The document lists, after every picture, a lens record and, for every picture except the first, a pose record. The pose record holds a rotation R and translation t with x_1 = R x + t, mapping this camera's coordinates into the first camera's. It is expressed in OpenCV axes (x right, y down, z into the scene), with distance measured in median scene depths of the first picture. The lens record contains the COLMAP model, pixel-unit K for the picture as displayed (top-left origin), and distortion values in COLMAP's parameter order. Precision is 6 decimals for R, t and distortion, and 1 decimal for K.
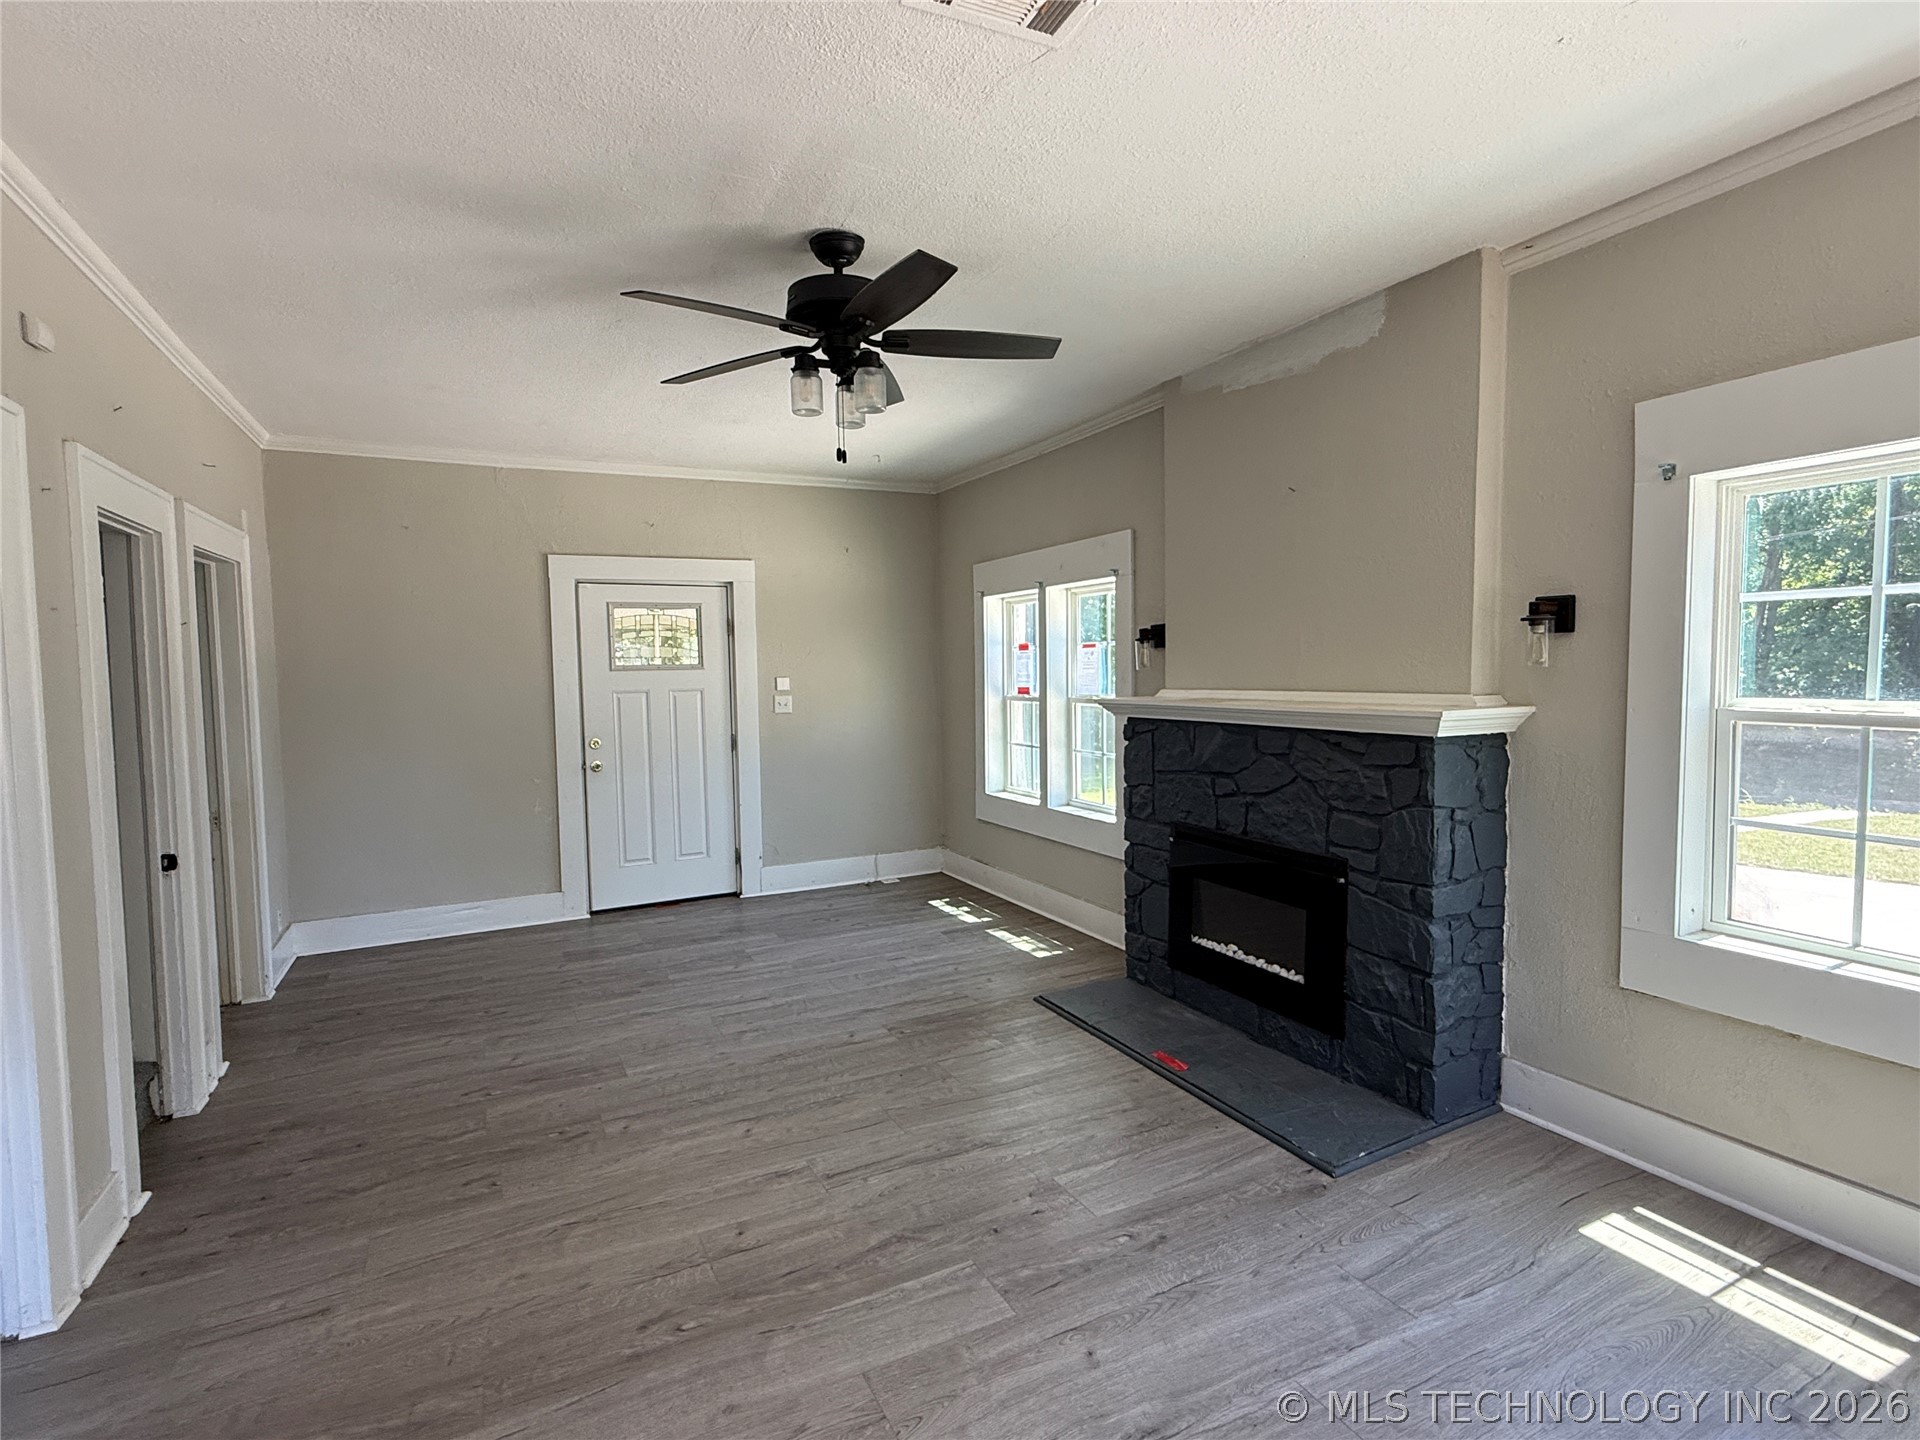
lens RADIAL K [[953.5, 0, 957.6], [0, 953.5, 722.1], [0, 0, 1]] dist [0.003848, 0.000634]
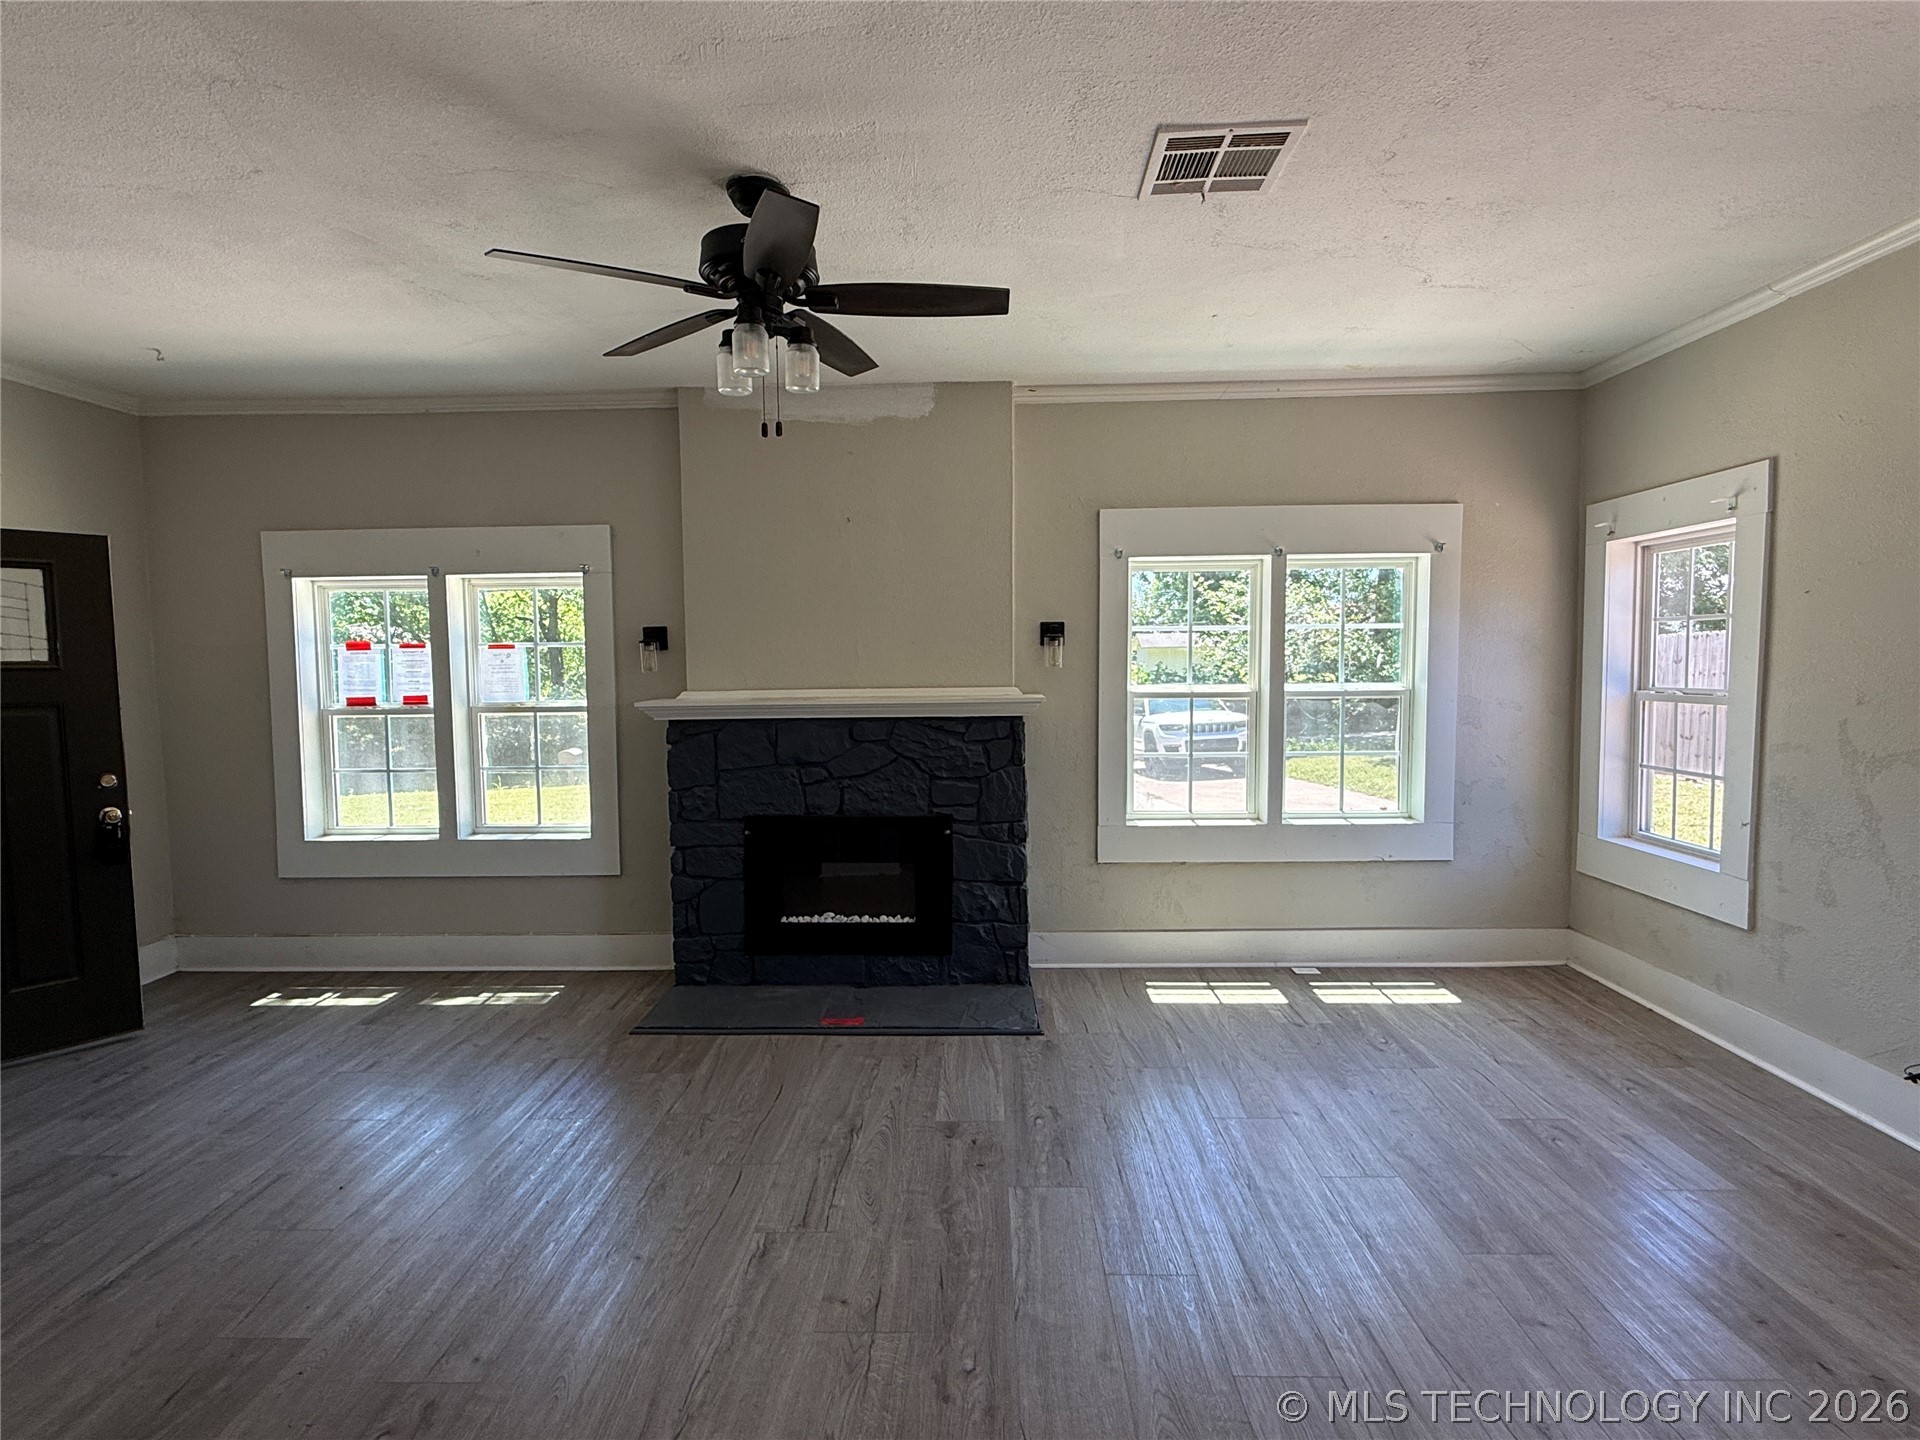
lens RADIAL K [[953.5, 0, 957.6], [0, 953.5, 722.1], [0, 0, 1]] dist [0.003848, 0.000634]
pose [[0.472126, -0.042439, 0.880509, -0.609089], [0.055150, 0.998306, 0.018545, -0.005654], [-0.879804, 0.039805, 0.473667, 0.307672]]
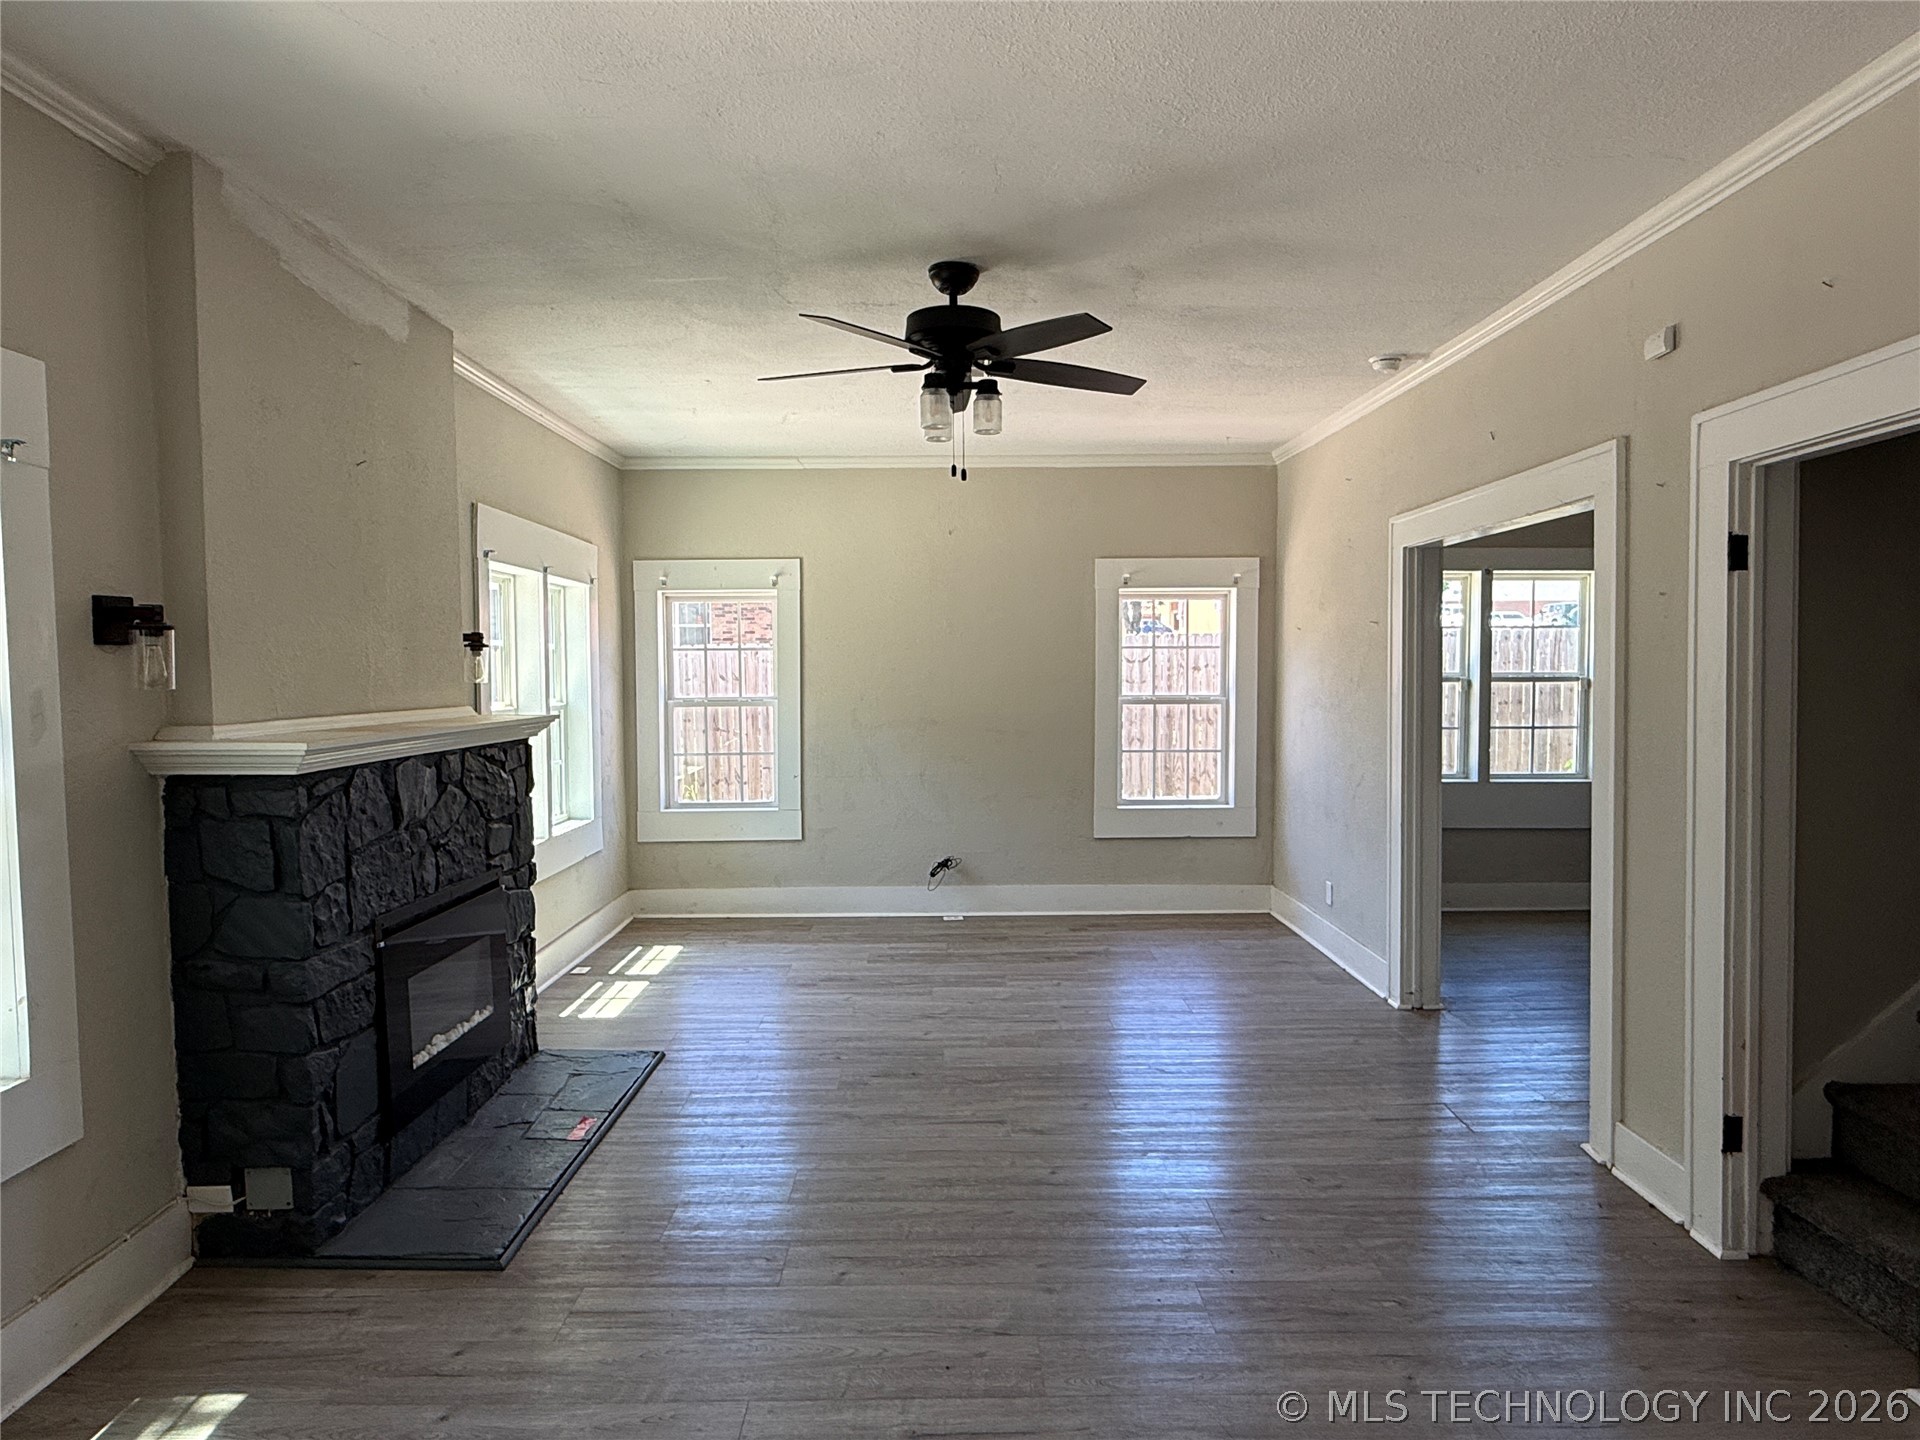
lens RADIAL K [[1189.2, 0, 961.4], [0, 1189.2, 727.4], [0, 0, 1]] dist [0.004568, 0.001718]
pose [[-0.898883, 0.008067, 0.438114, -0.512399], [0.053412, 0.994392, 0.091277, -0.081796], [-0.434921, 0.105448, -0.894273, 1.604706]]
